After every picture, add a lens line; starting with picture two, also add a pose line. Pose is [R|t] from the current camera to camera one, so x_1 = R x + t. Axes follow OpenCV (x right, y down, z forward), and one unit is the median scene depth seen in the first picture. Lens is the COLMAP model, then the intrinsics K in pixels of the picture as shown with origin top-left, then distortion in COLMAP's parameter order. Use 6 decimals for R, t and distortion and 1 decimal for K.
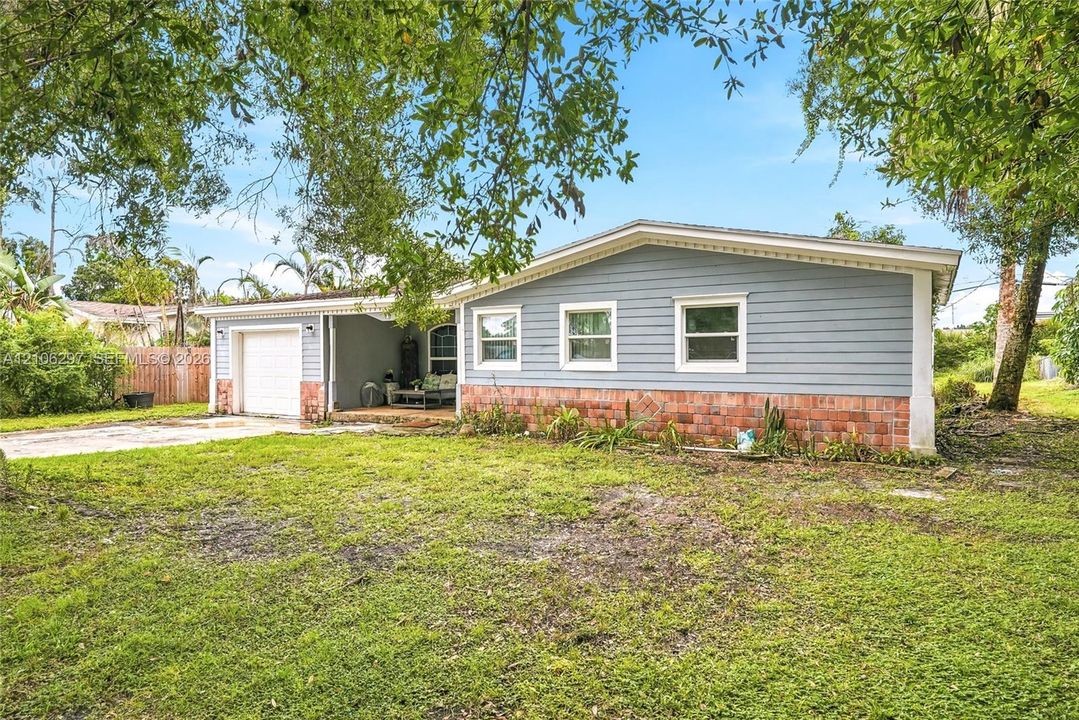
lens RADIAL K [[493.1, 0, 539.9], [0, 493.1, 358.9], [0, 0, 1]] dist [0.001447, -0.001106]
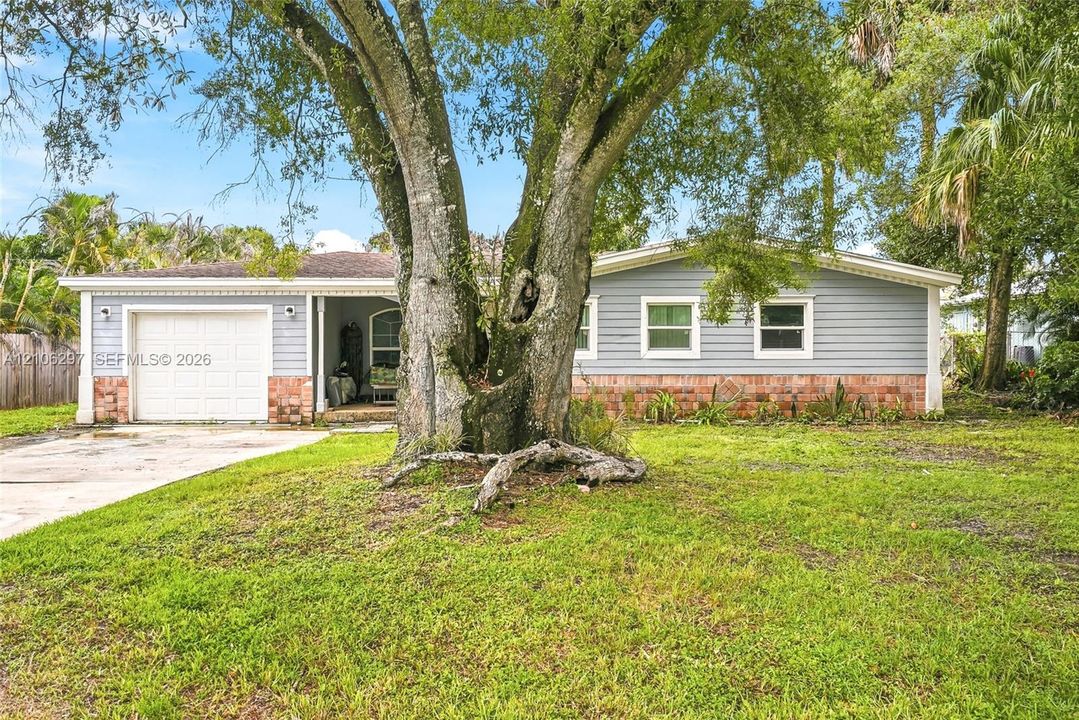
lens RADIAL K [[493.1, 0, 539.9], [0, 493.1, 358.9], [0, 0, 1]] dist [0.001447, -0.001106]
pose [[0.910059, -0.008121, 0.414399, -0.609853], [0.000772, 0.999840, 0.017898, 0.004461], [-0.414478, -0.015968, 0.909919, 0.119250]]
